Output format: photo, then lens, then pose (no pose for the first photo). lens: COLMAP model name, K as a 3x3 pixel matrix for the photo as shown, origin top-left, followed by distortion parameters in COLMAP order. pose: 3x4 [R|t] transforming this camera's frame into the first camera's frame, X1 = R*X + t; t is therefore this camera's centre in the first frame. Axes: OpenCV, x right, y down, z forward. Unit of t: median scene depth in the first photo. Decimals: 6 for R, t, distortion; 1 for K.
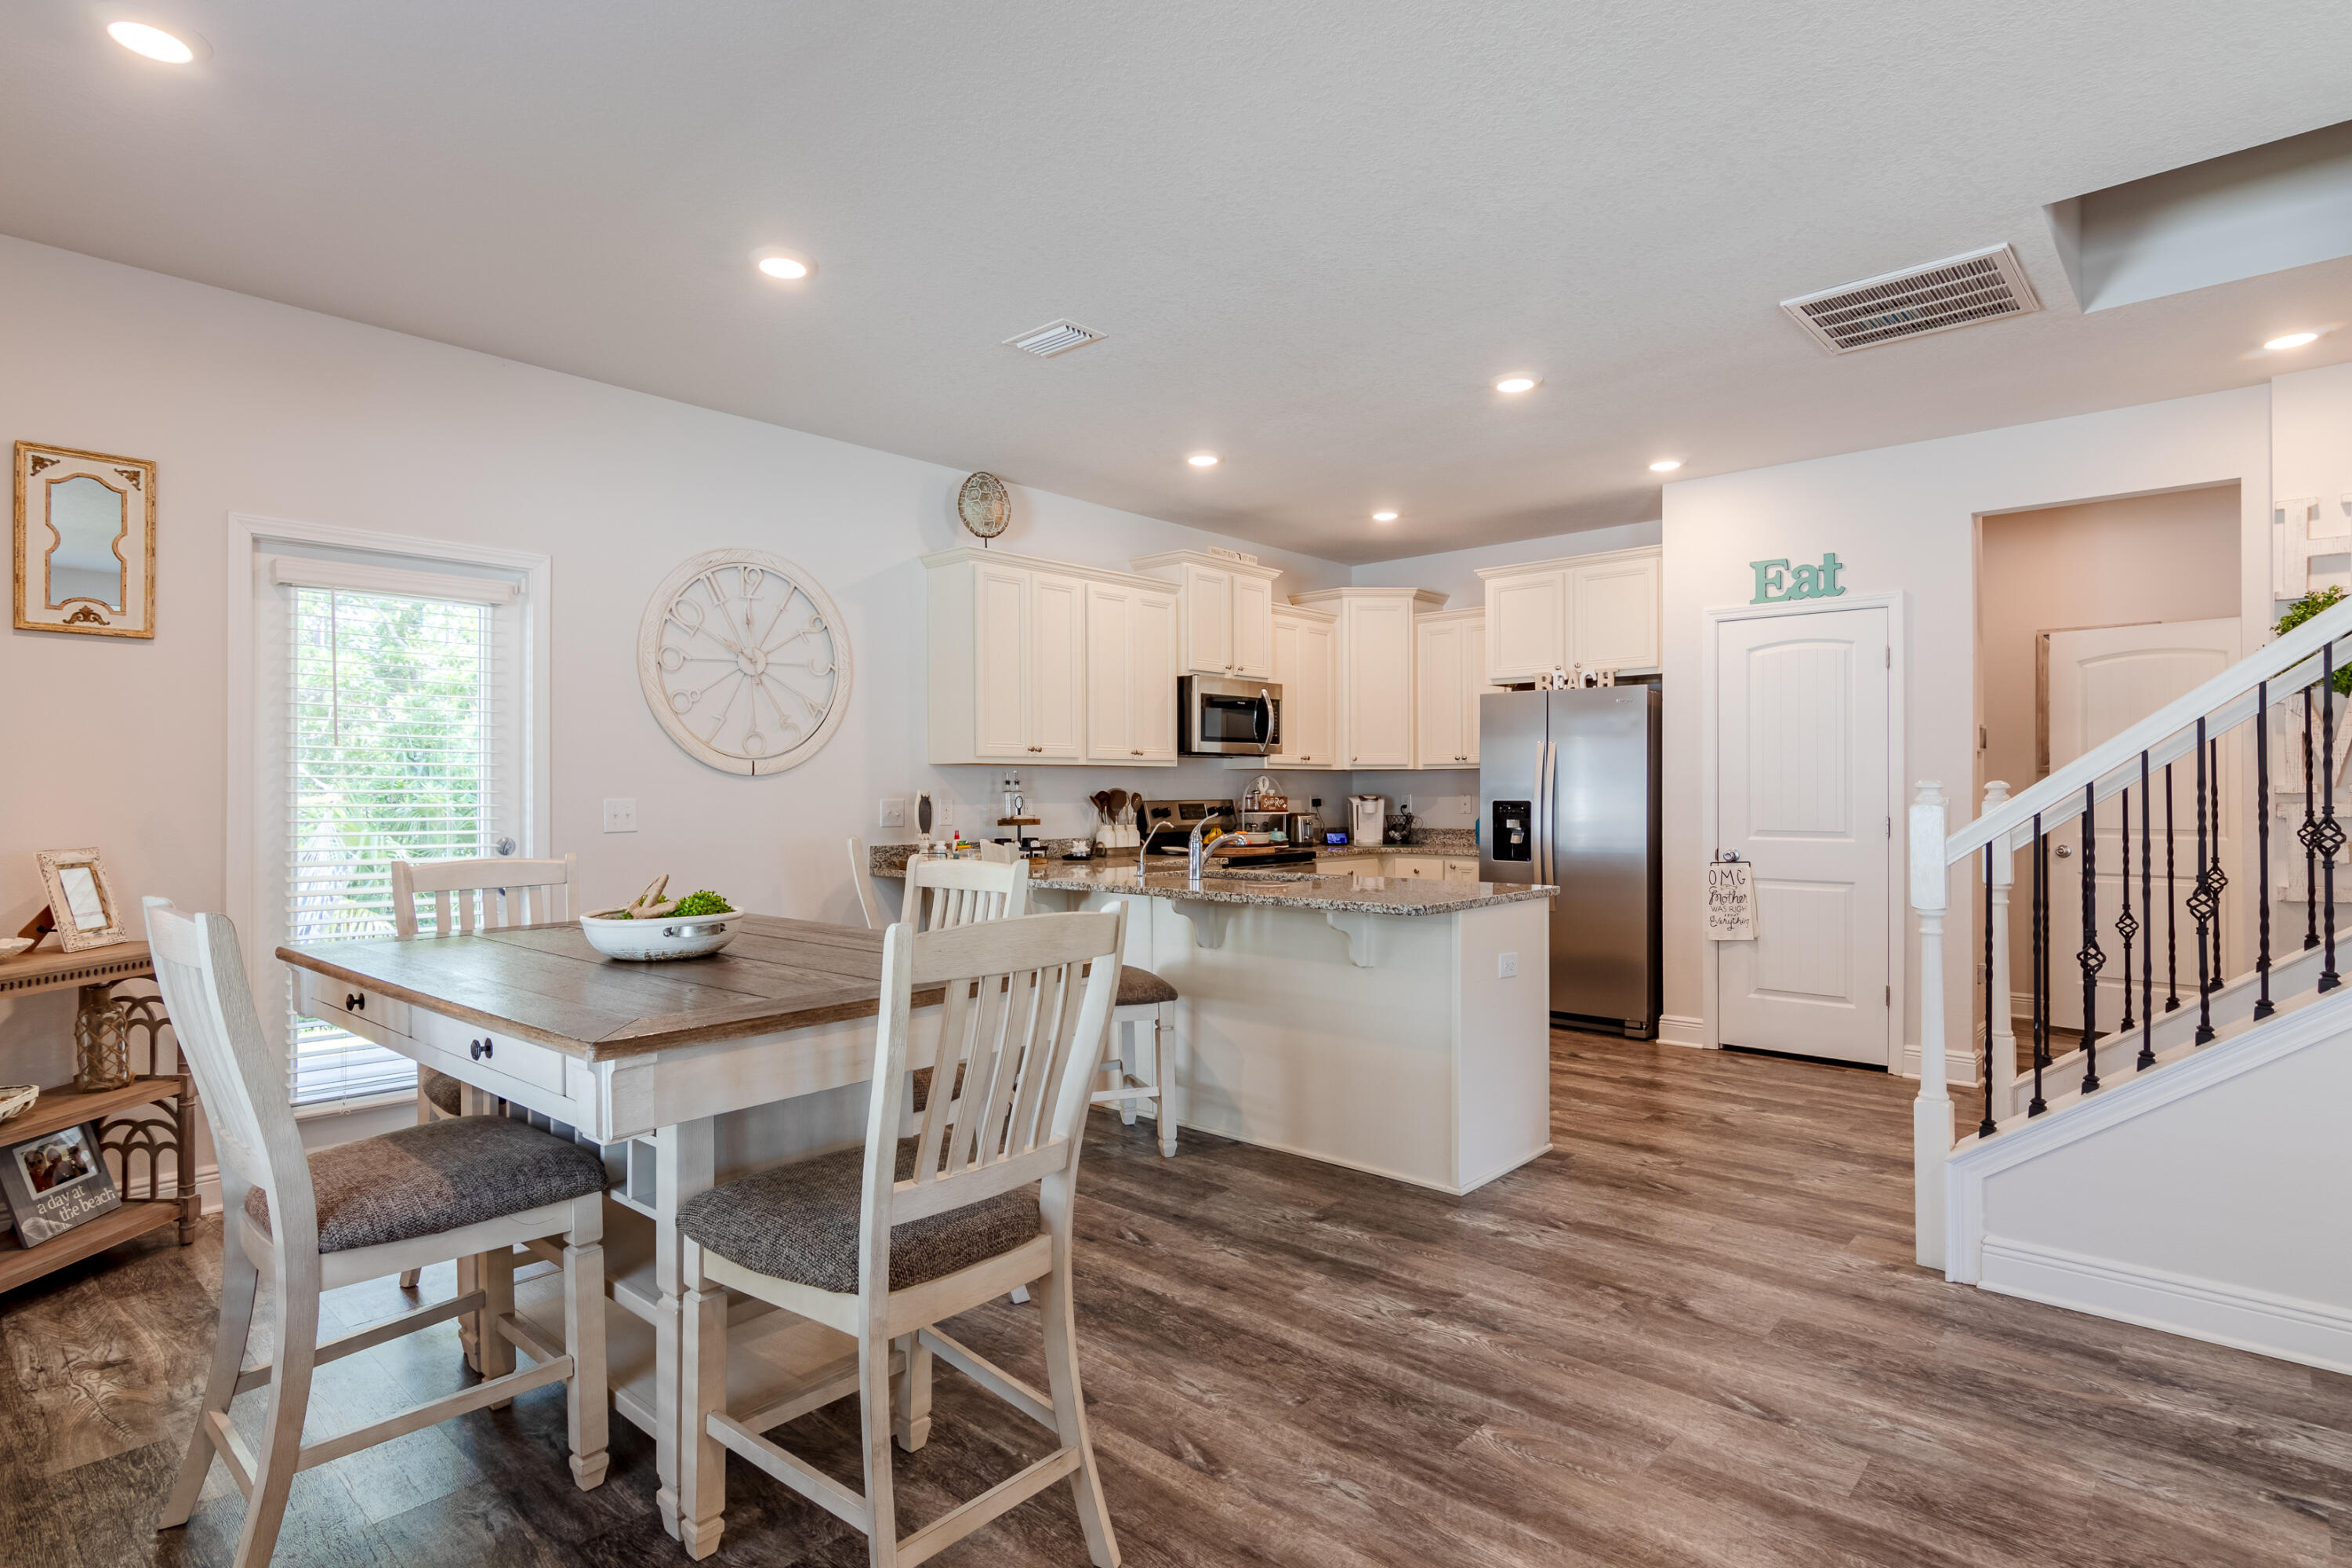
lens RADIAL K [[1200.5, 0, 1172.2], [0, 1200.5, 781.8], [0, 0, 1]] dist [-0.001456, 0.001010]
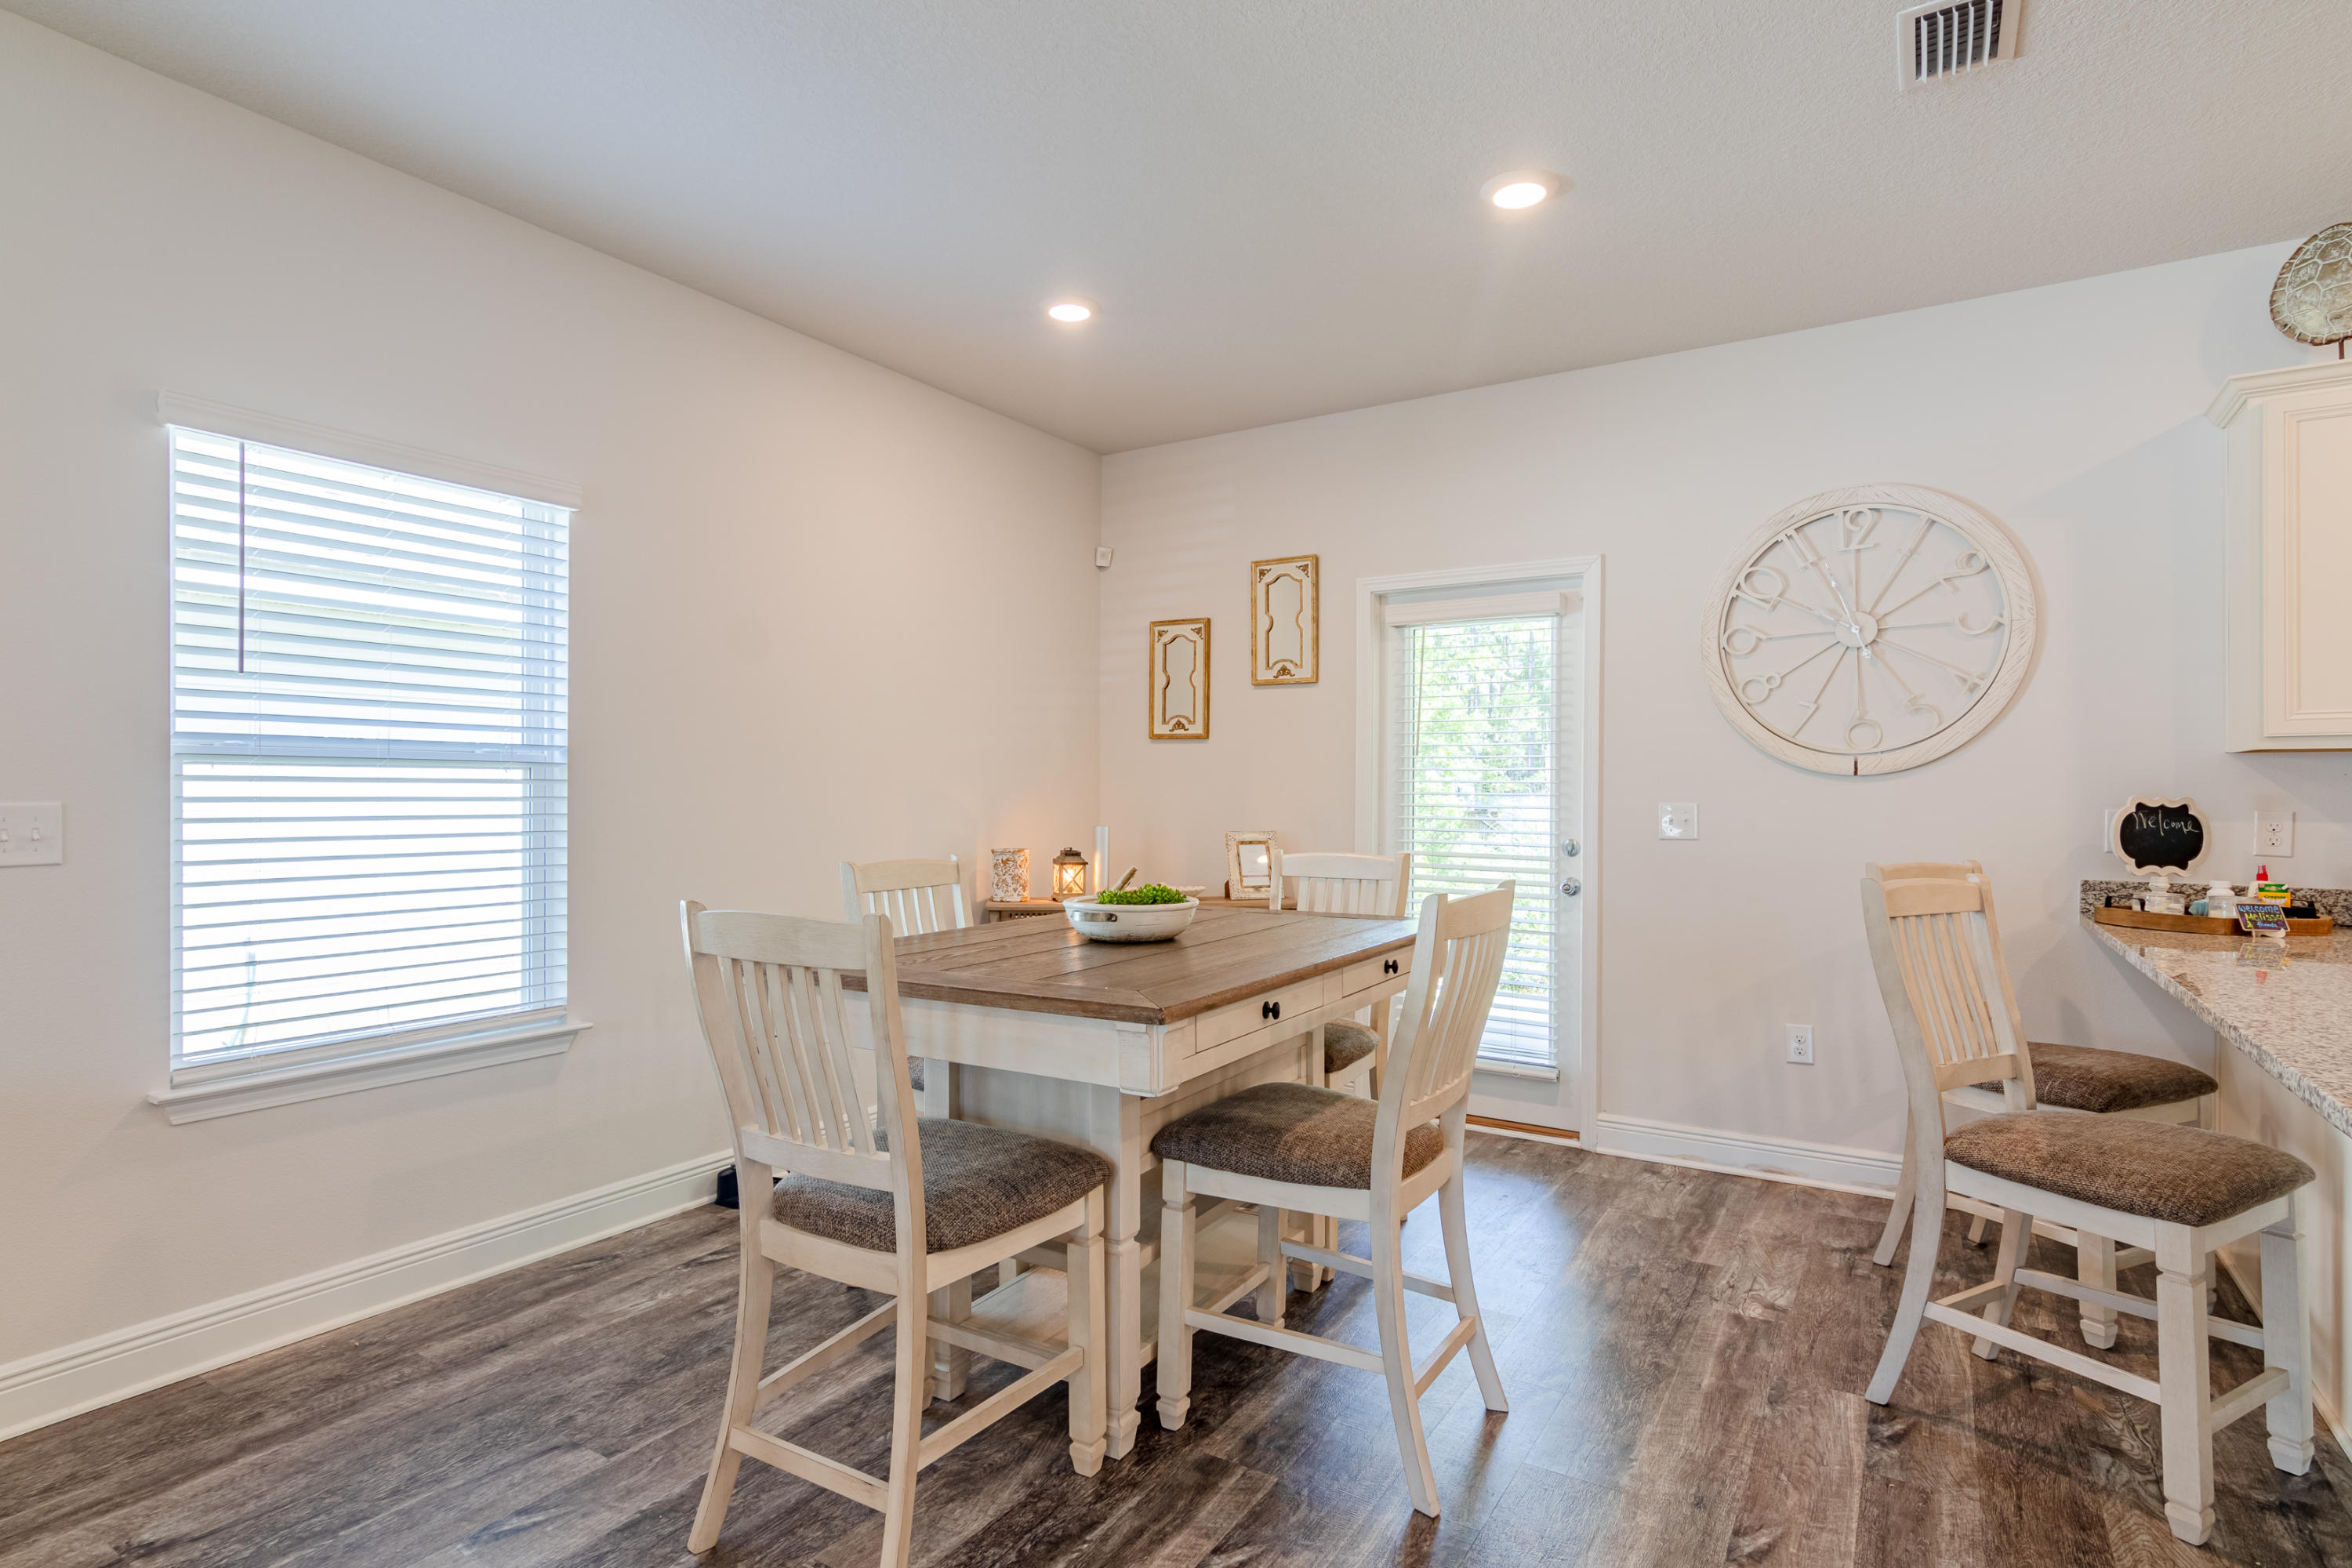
lens RADIAL K [[1200.5, 0, 1155.2], [0, 1200.5, 794.1], [0, 0, 1]] dist [-0.001456, 0.001010]
pose [[0.156567, 0.005350, -0.987653, 0.499043], [0.002973, 0.999978, 0.005888, 0.001175], [0.987663, -0.003858, 0.156547, 0.602239]]
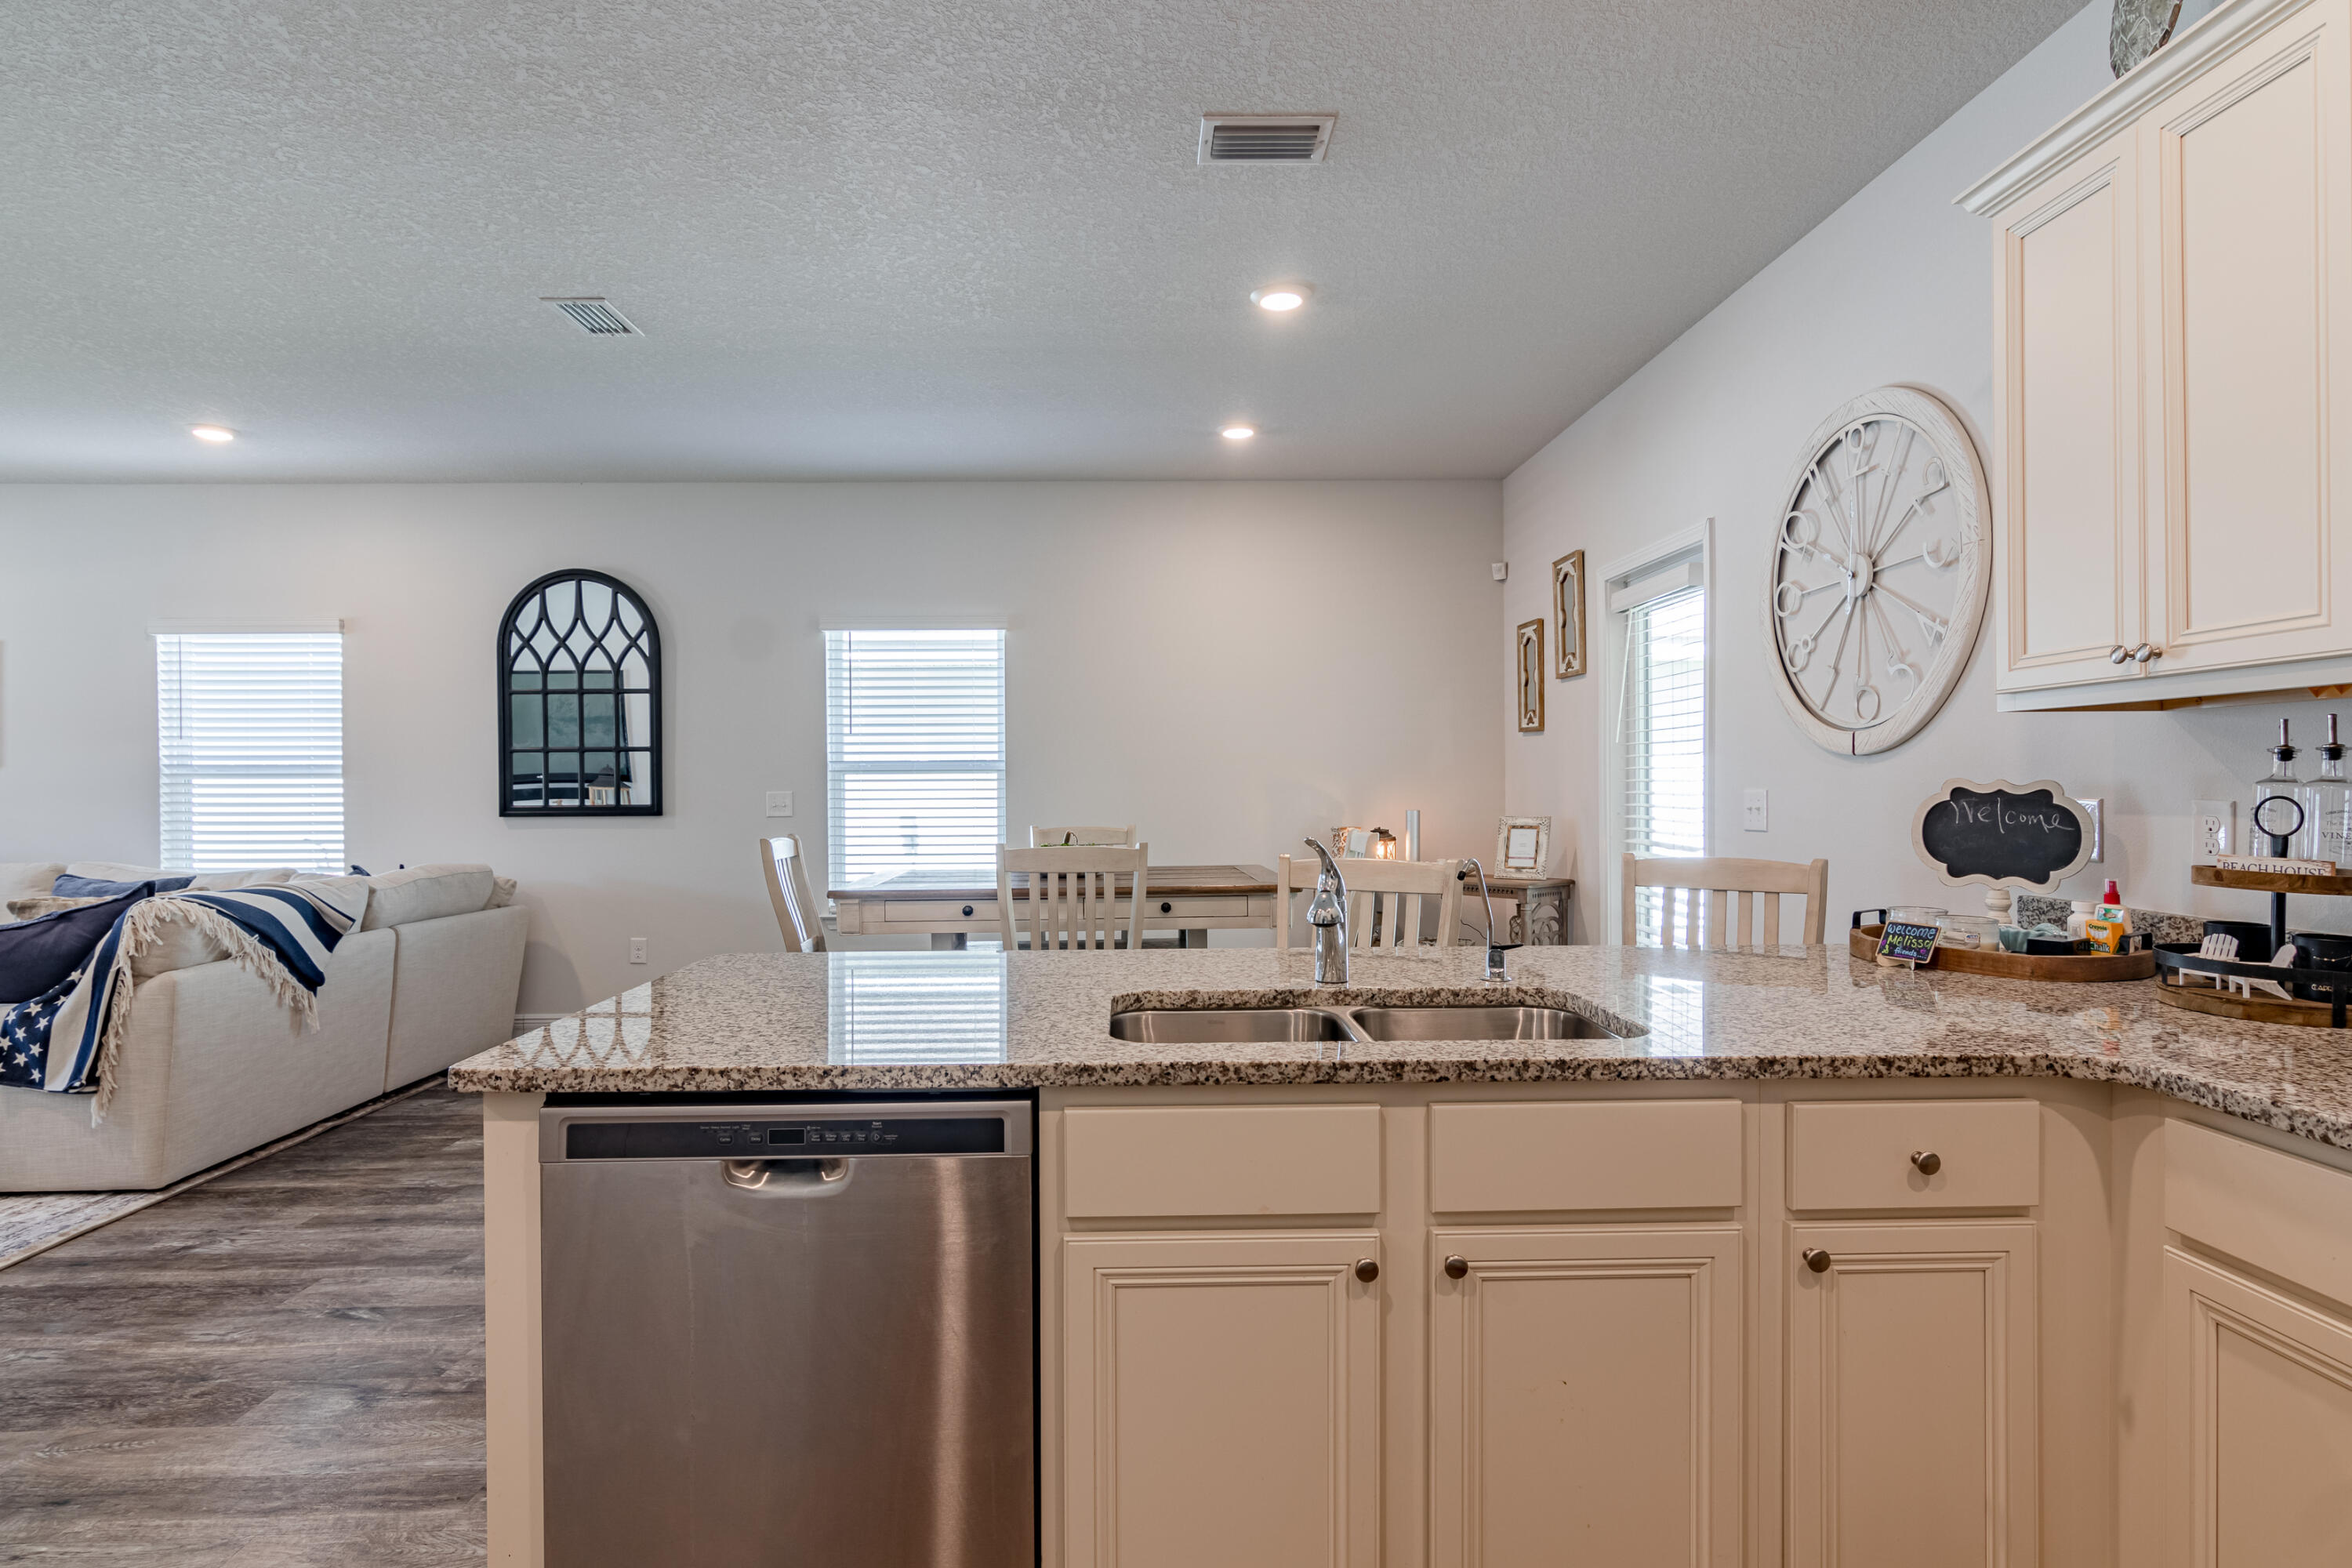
lens RADIAL K [[1200.5, 0, 1160.6], [0, 1200.5, 781.6], [0, 0, 1]] dist [-0.001456, 0.001010]
pose [[-0.731853, 0.007457, -0.681422, 0.501124], [0.014281, 0.999888, -0.004396, 0.008693], [0.681313, -0.012948, -0.731878, 1.717340]]
